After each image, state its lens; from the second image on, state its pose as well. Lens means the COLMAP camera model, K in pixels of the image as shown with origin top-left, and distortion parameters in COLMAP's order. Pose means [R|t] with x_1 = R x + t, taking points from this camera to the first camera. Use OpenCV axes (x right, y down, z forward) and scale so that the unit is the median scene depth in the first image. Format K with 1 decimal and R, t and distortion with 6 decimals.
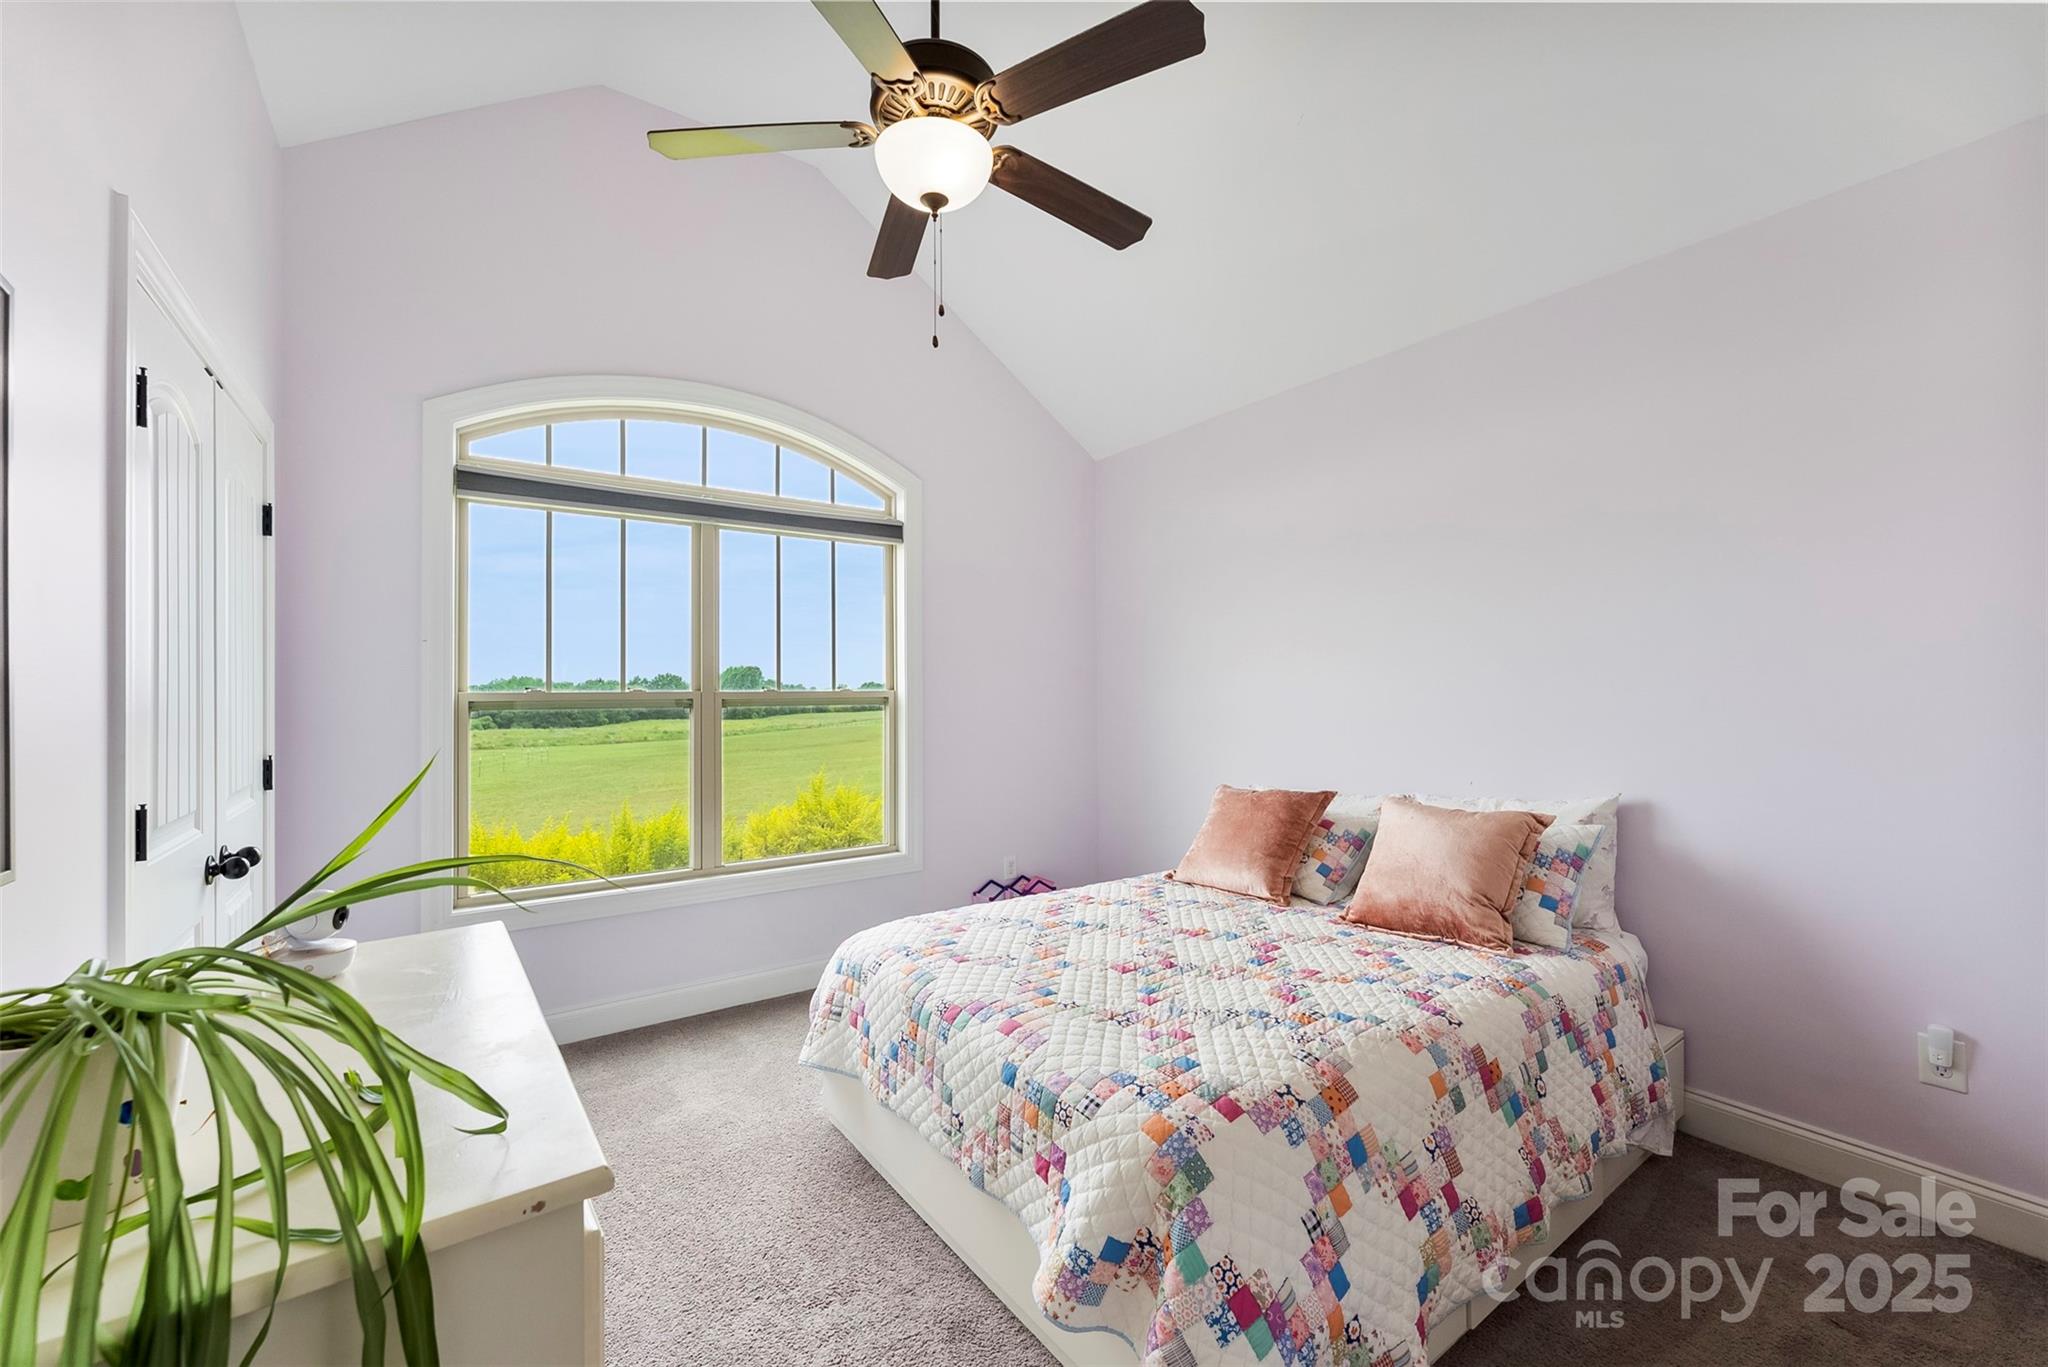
lens RADIAL K [[841.1, 0, 1024.3], [0, 841.1, 687.8], [0, 0, 1]] dist [0.003517, 0.000370]
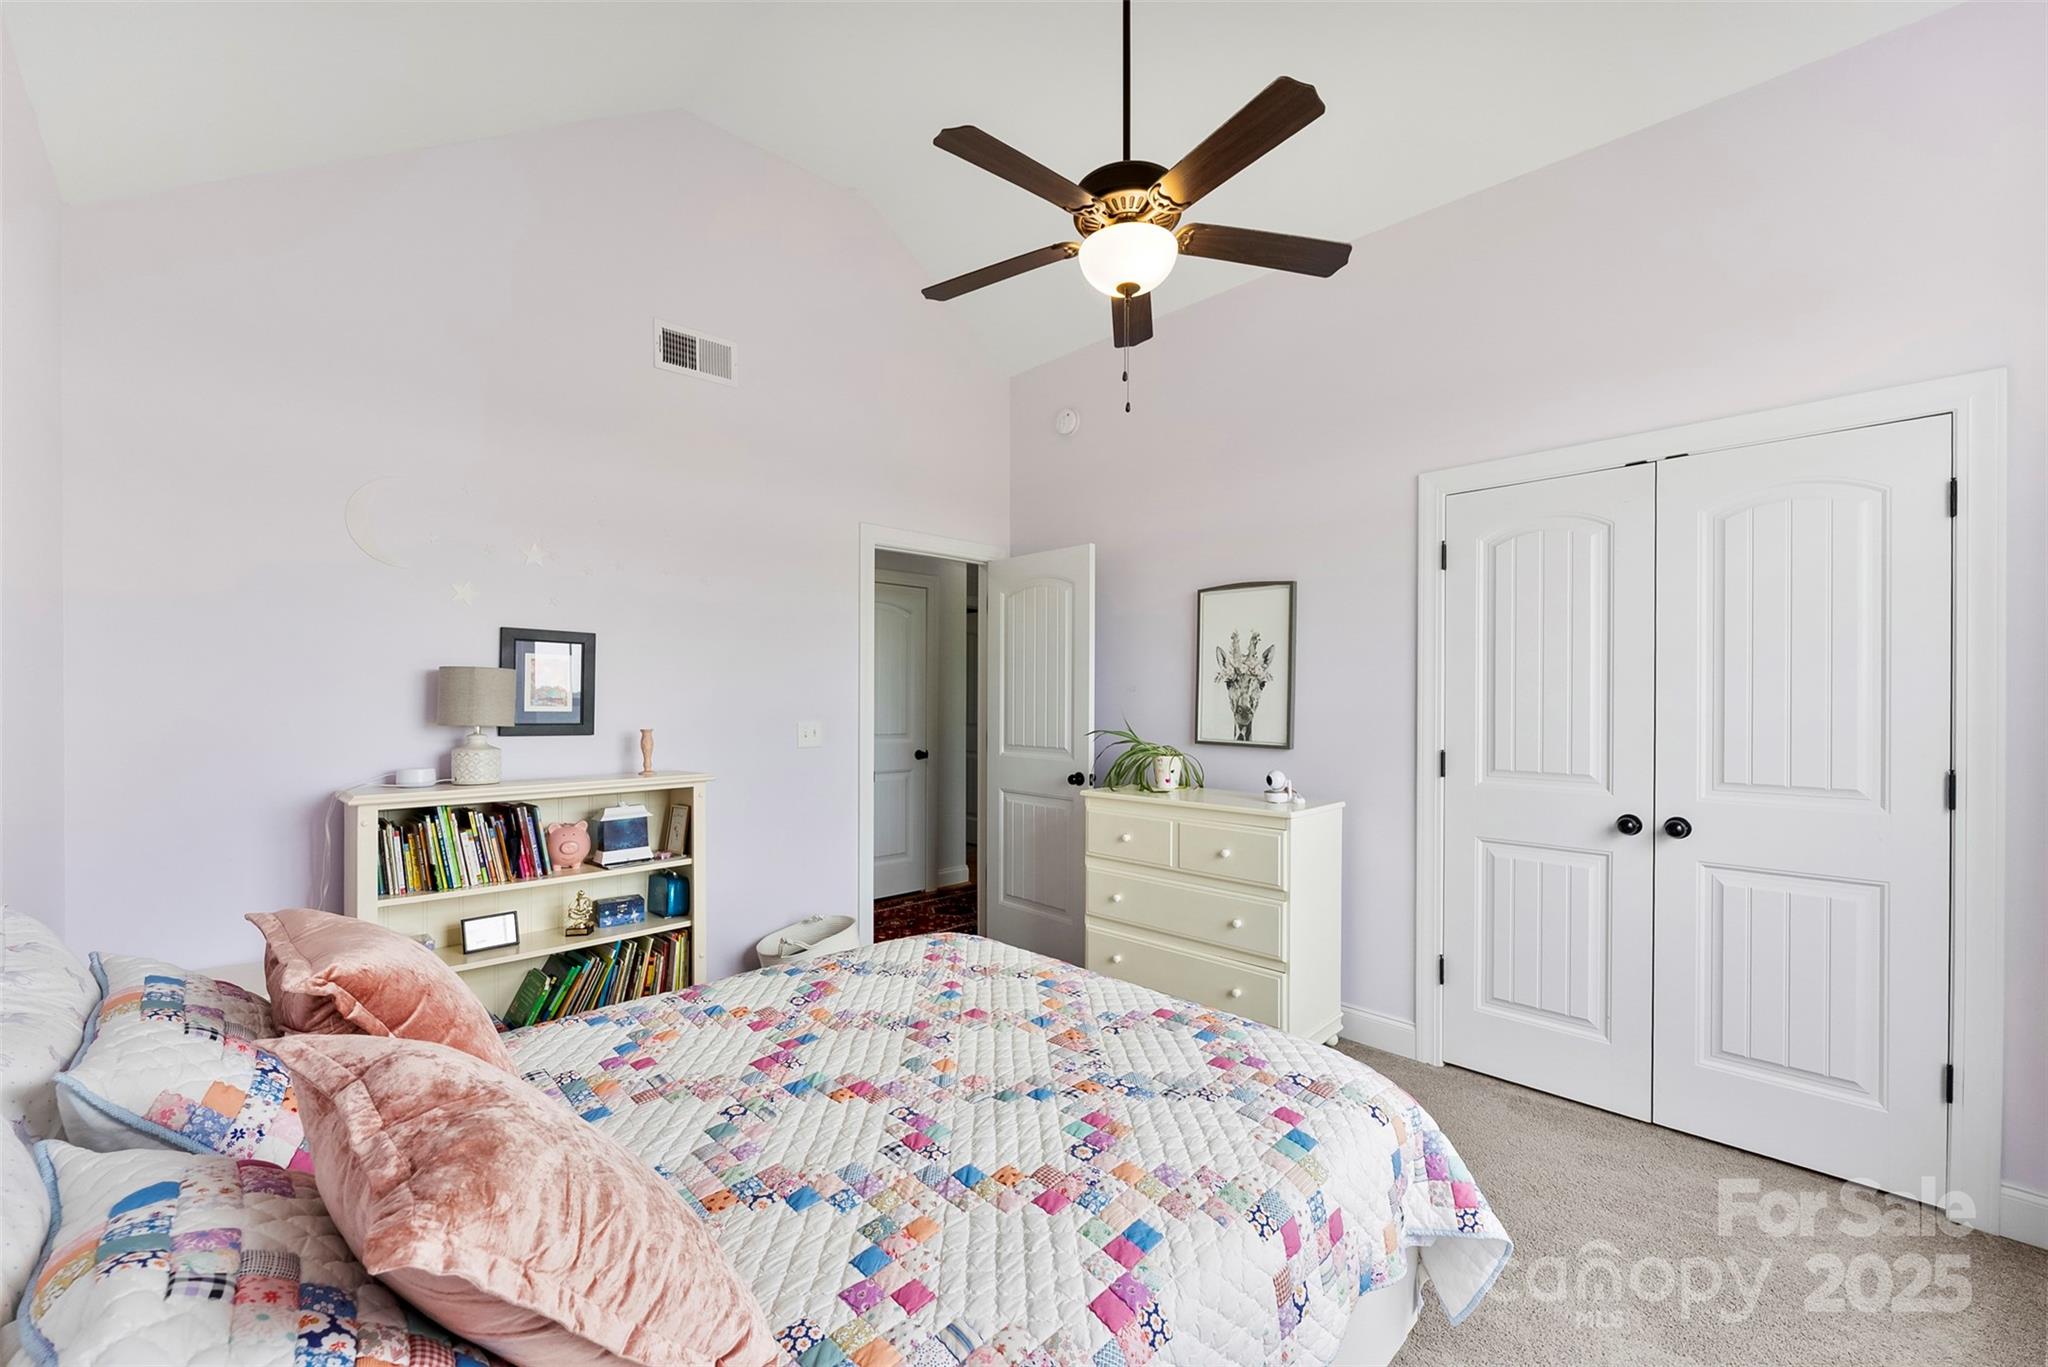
lens RADIAL K [[841.1, 0, 1024.3], [0, 841.1, 687.8], [0, 0, 1]] dist [0.003517, 0.000370]
pose [[-0.987735, 0.002618, -0.156116, 0.192283], [0.002785, 0.999996, -0.000853, -0.007377], [0.156113, -0.001277, -0.987738, 1.786428]]
